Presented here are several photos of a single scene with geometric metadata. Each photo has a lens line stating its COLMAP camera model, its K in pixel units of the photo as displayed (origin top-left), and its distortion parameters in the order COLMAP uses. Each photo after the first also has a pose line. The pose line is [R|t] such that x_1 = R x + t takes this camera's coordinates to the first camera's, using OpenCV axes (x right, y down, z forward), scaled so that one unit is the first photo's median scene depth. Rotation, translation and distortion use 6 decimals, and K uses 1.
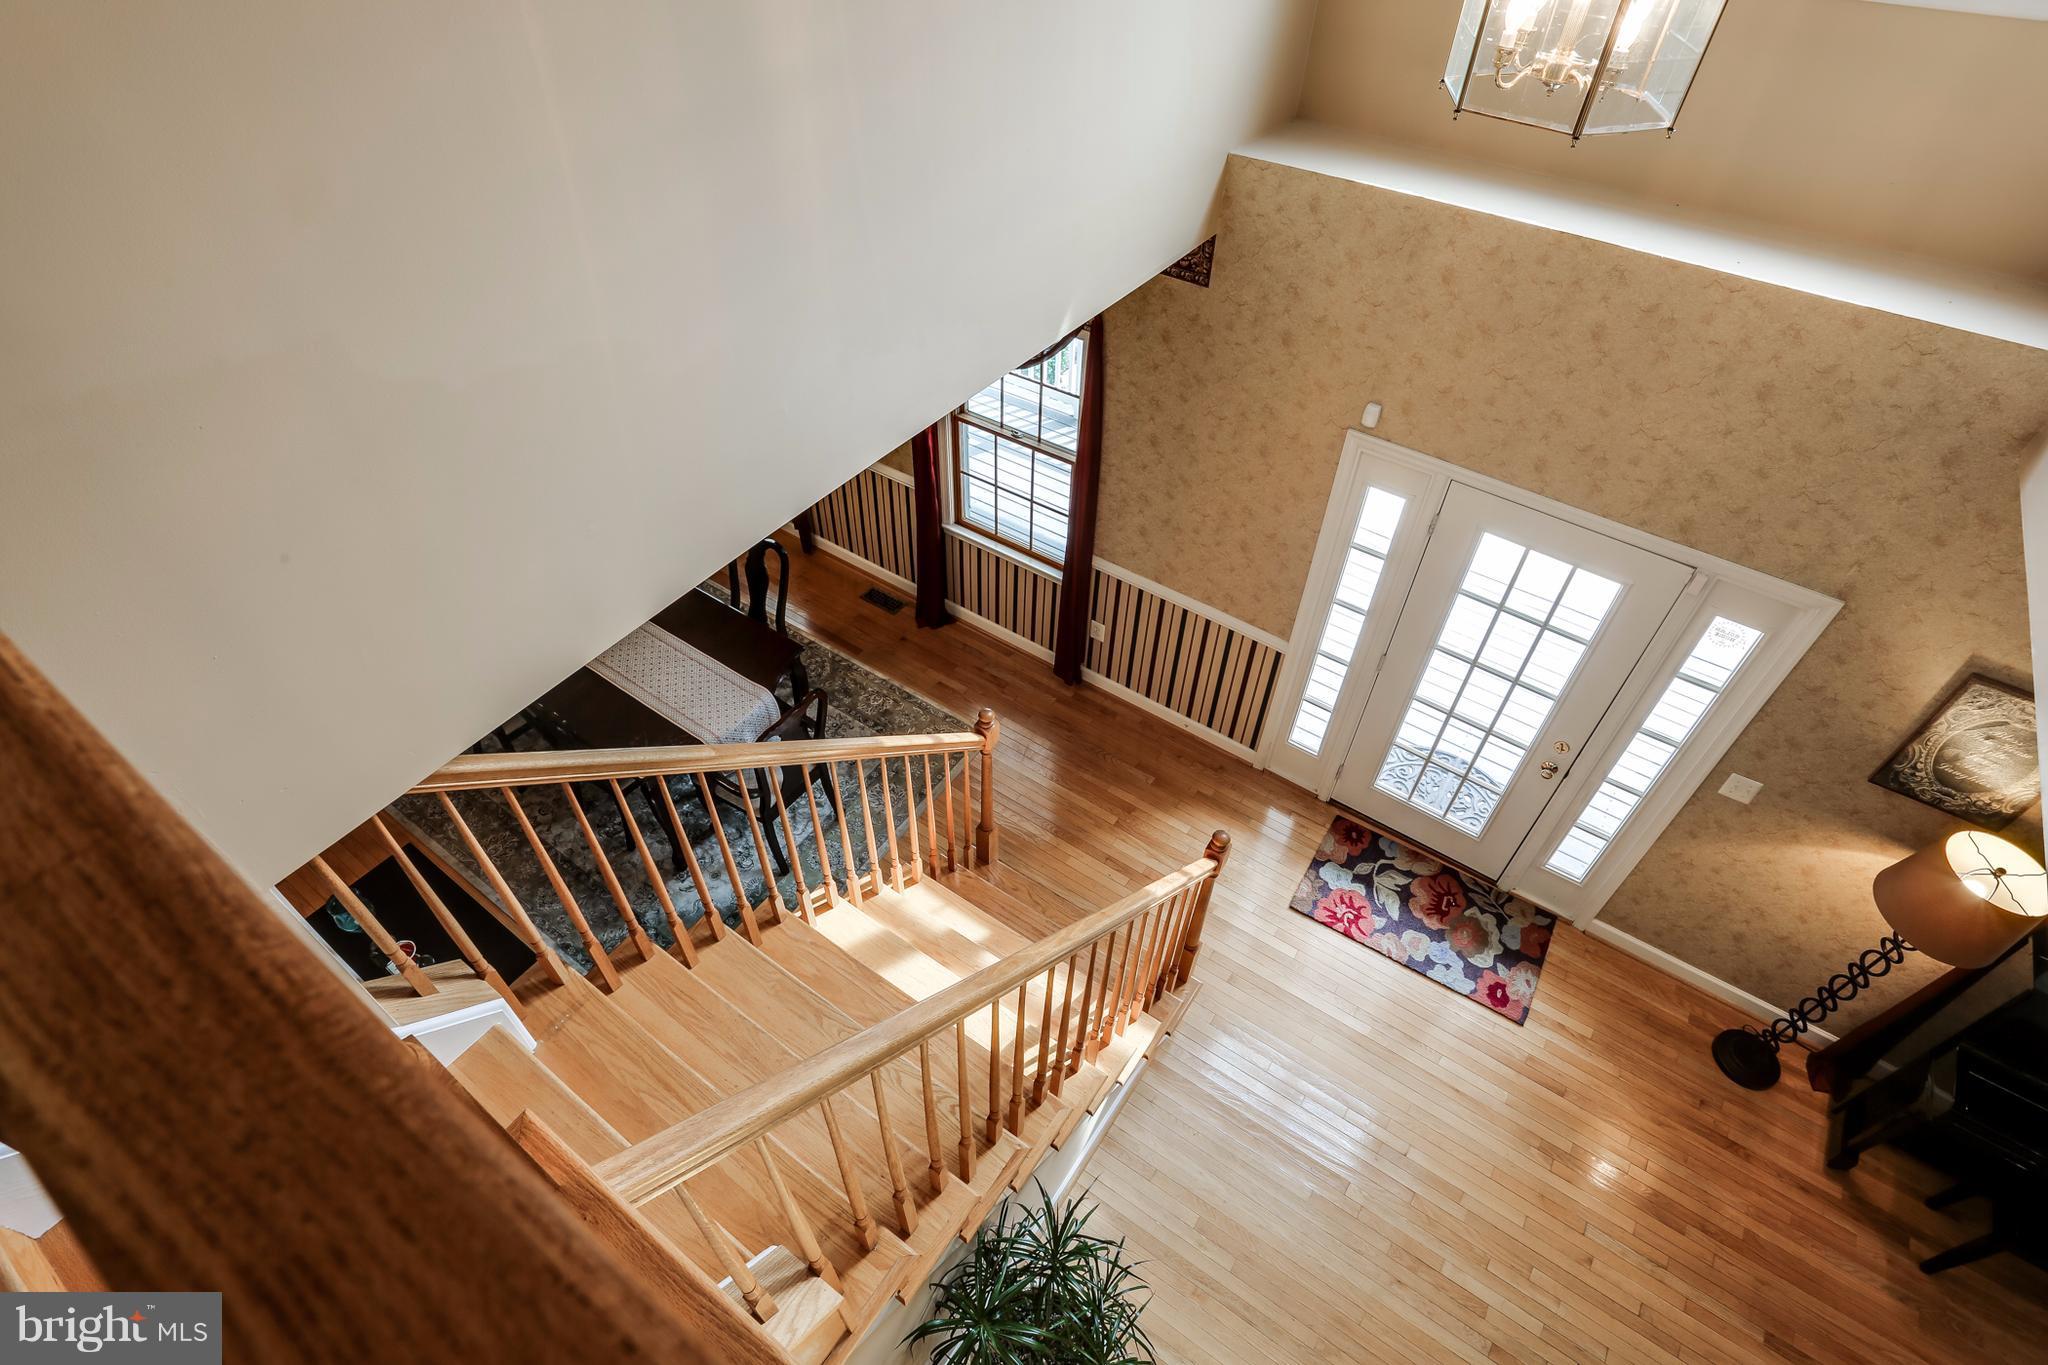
lens RADIAL K [[1002.2, 0, 1018.6], [0, 1002.2, 701.9], [0, 0, 1]] dist [-0.060923, 0.024634]
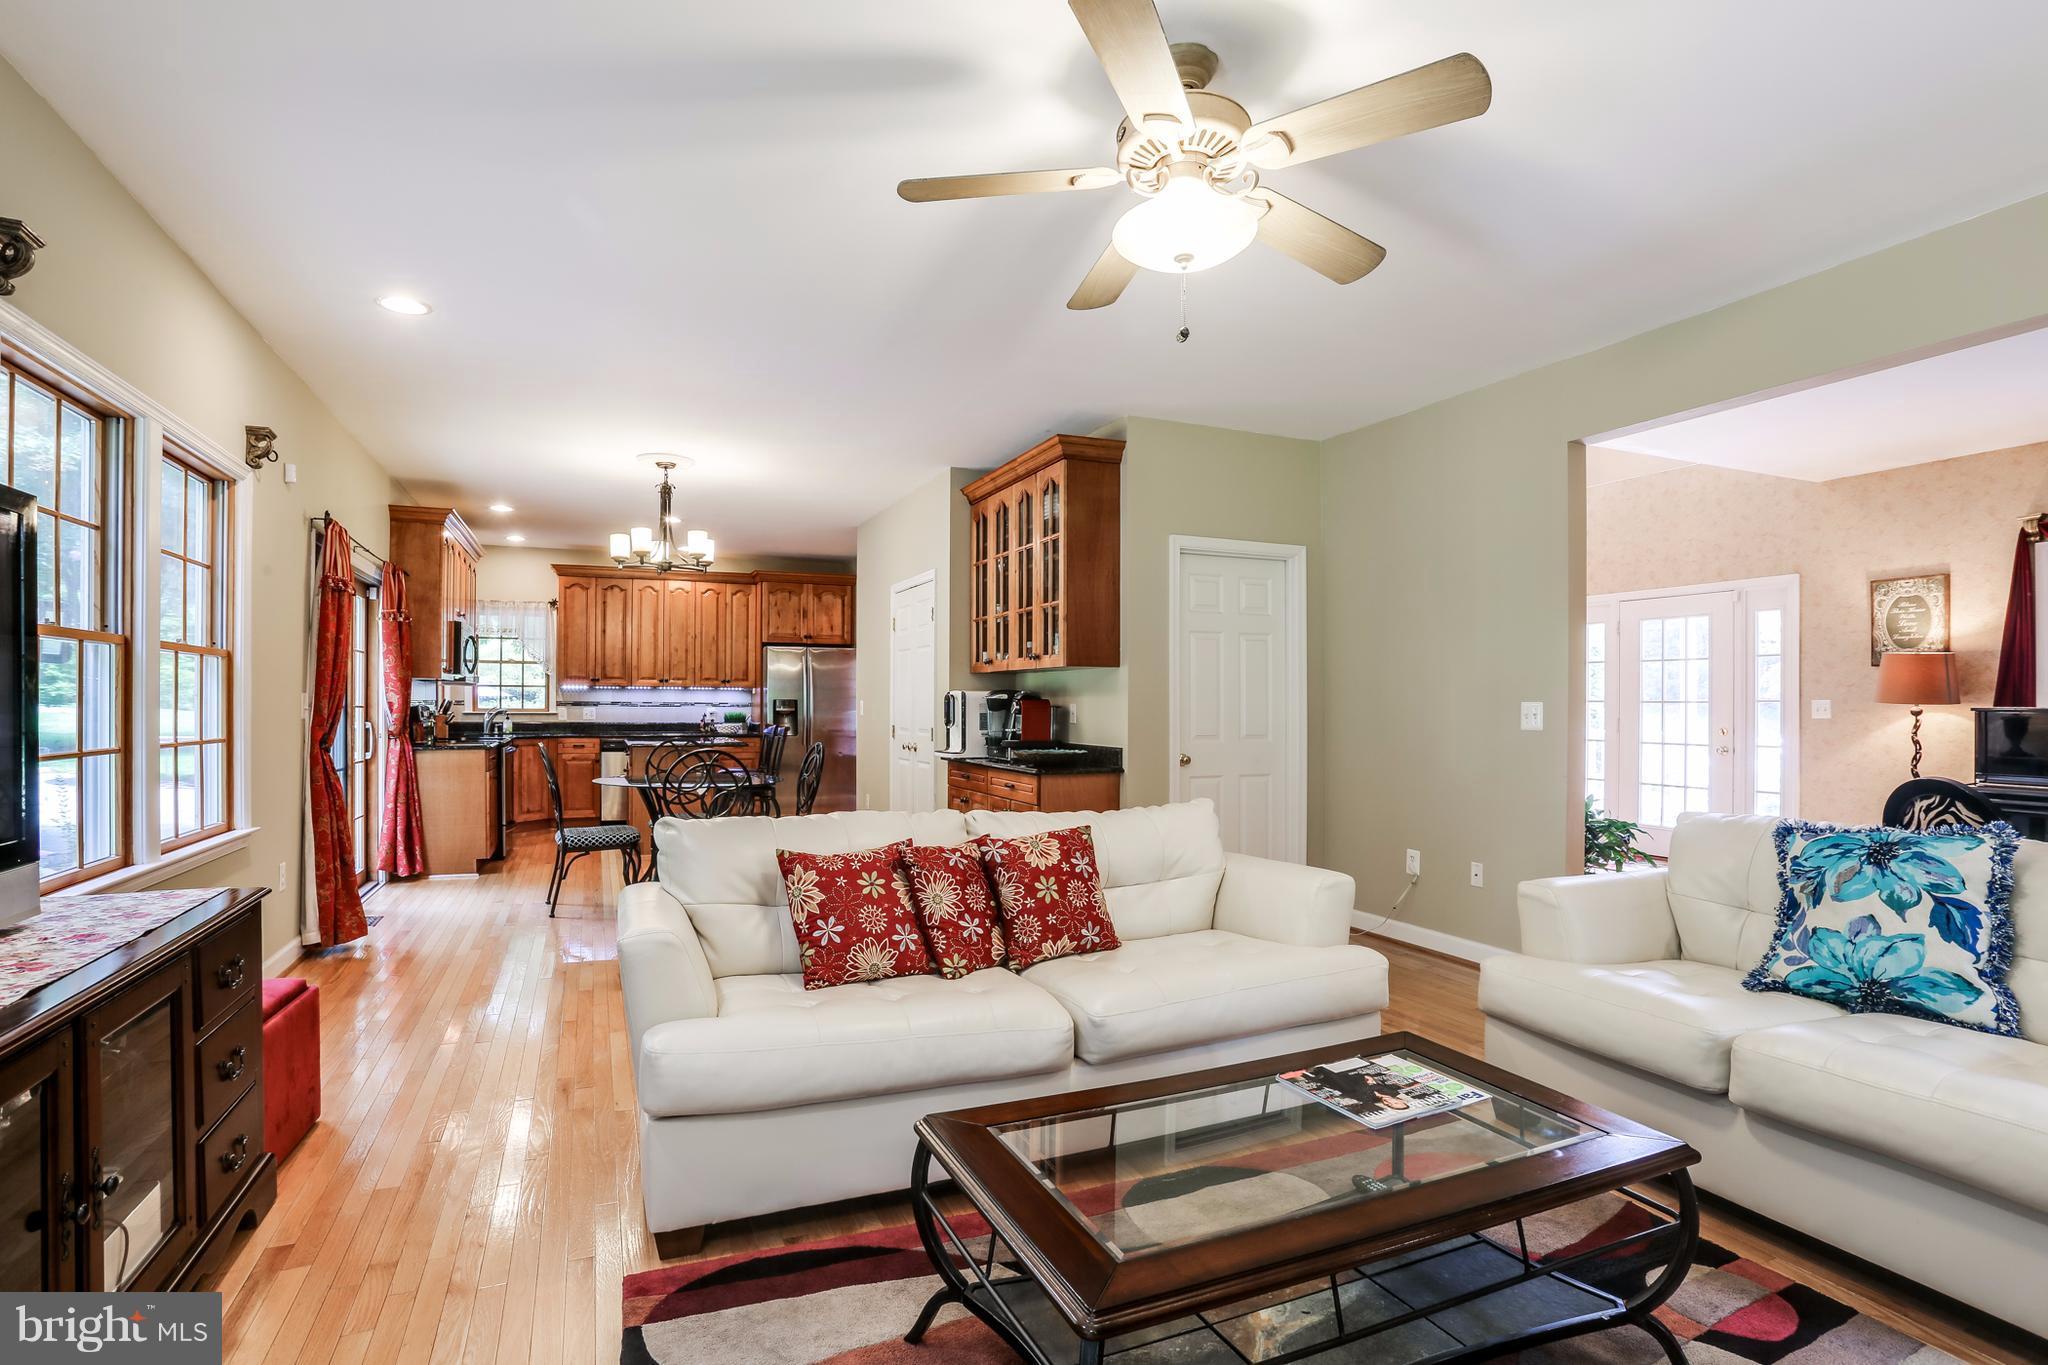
lens RADIAL K [[1002.2, 0, 1018.6], [0, 1002.2, 701.9], [0, 0, 1]] dist [-0.060923, 0.024634]
pose [[0.852842, -0.002464, -0.522164, 0.455794], [-0.379702, 0.683532, -0.623387, 1.742528], [0.358452, 0.729917, 0.582008, -0.512332]]
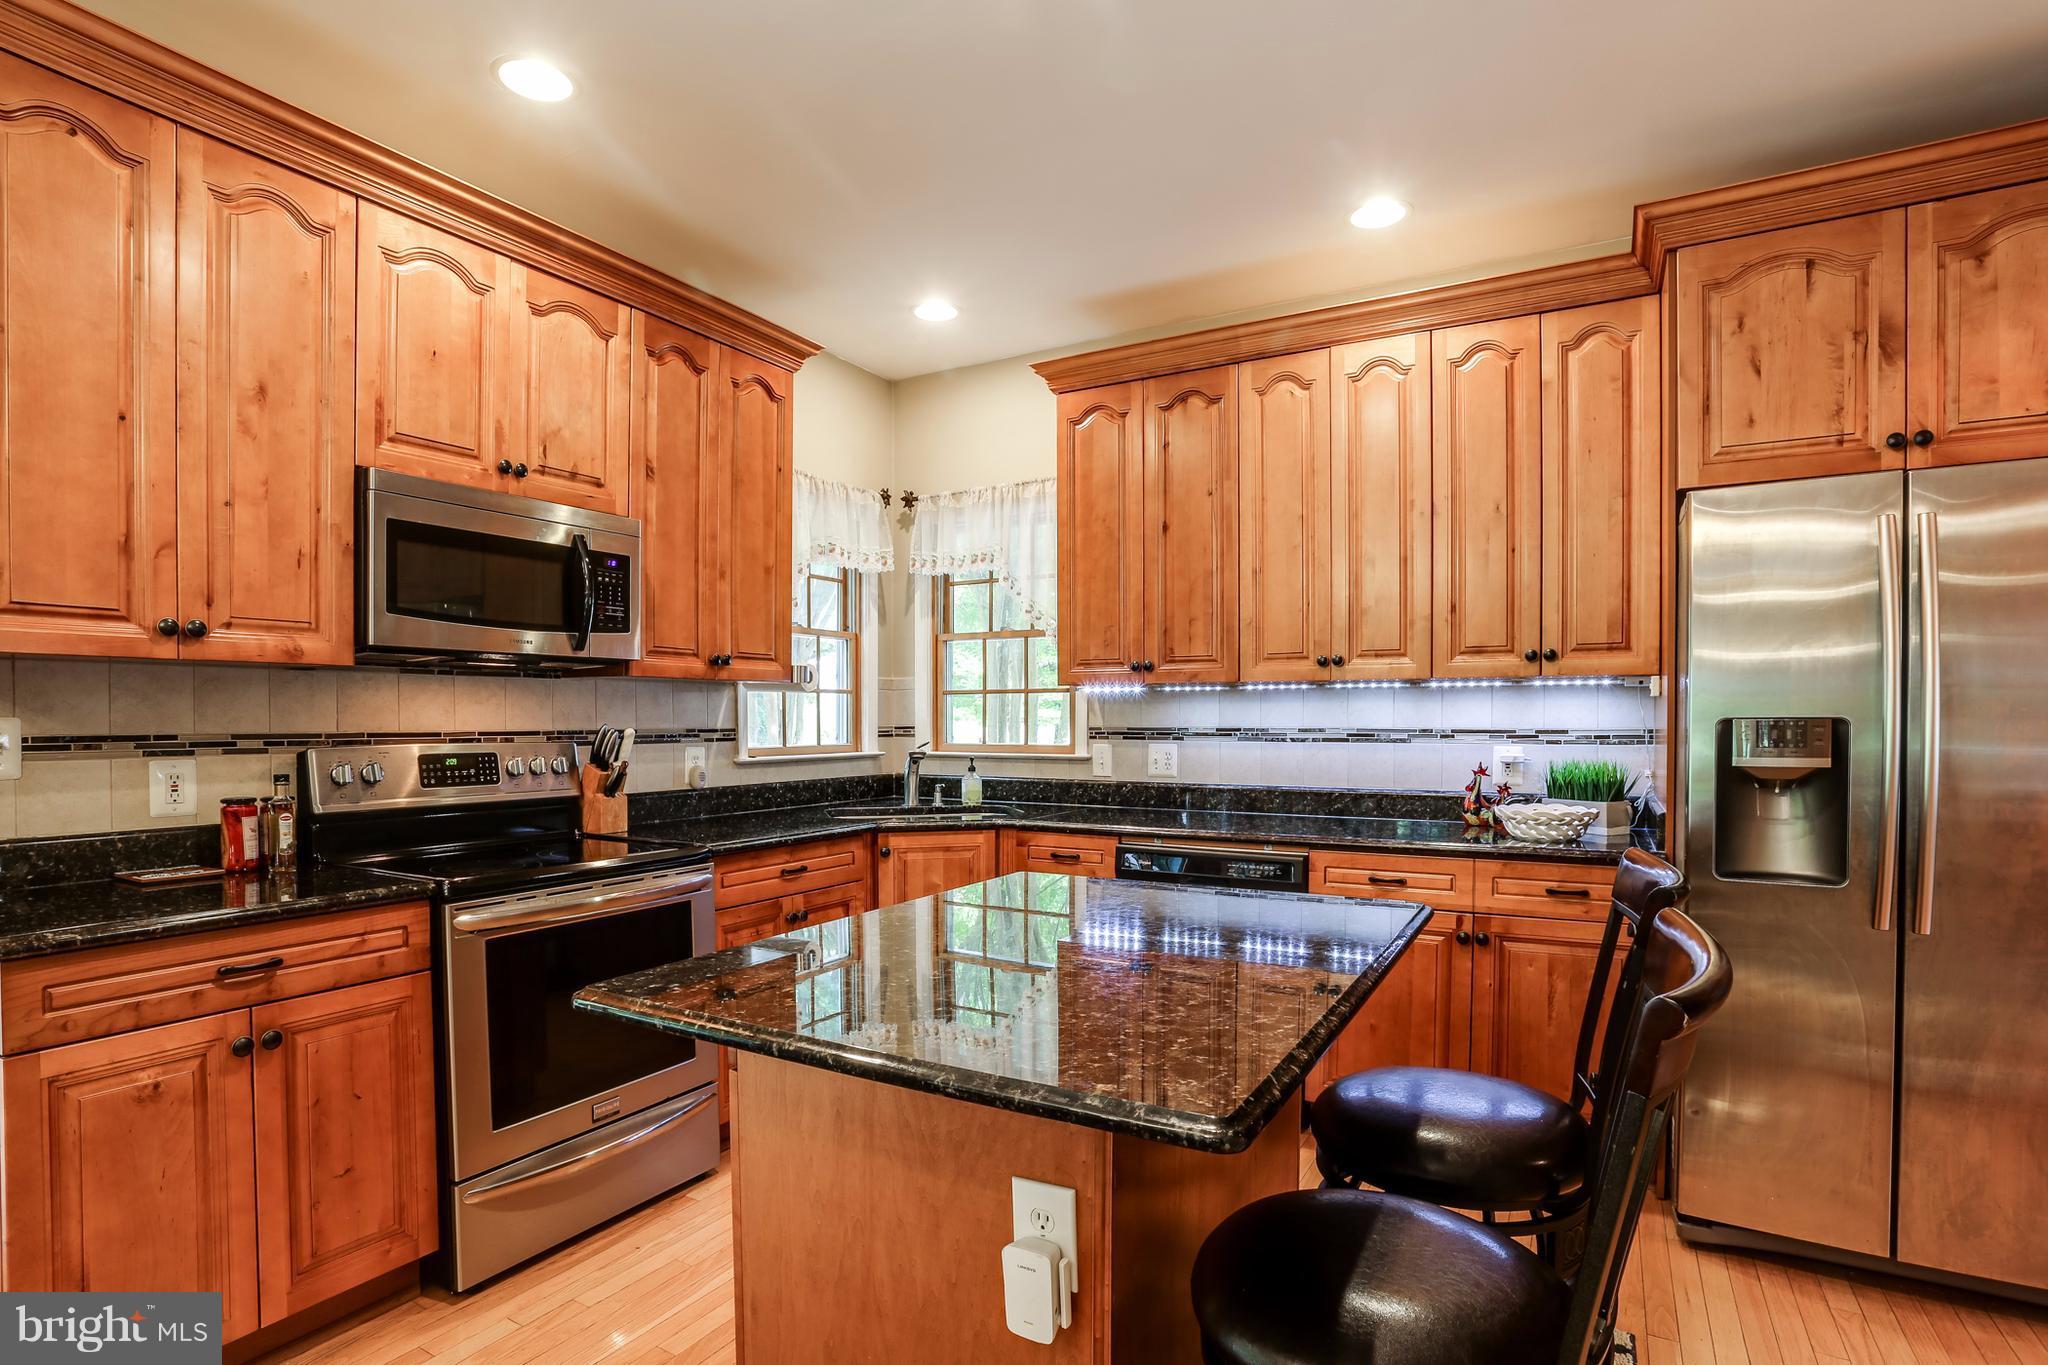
lens RADIAL K [[1040.7, 0, 1015.6], [0, 1040.7, 725.3], [0, 0, 1]] dist [-0.051421, 0.023155]
pose [[0.095914, -0.001211, -0.995389, -0.939126], [-0.722585, 0.687681, -0.070464, 0.662016], [0.684595, 0.726012, 0.065083, 0.486785]]
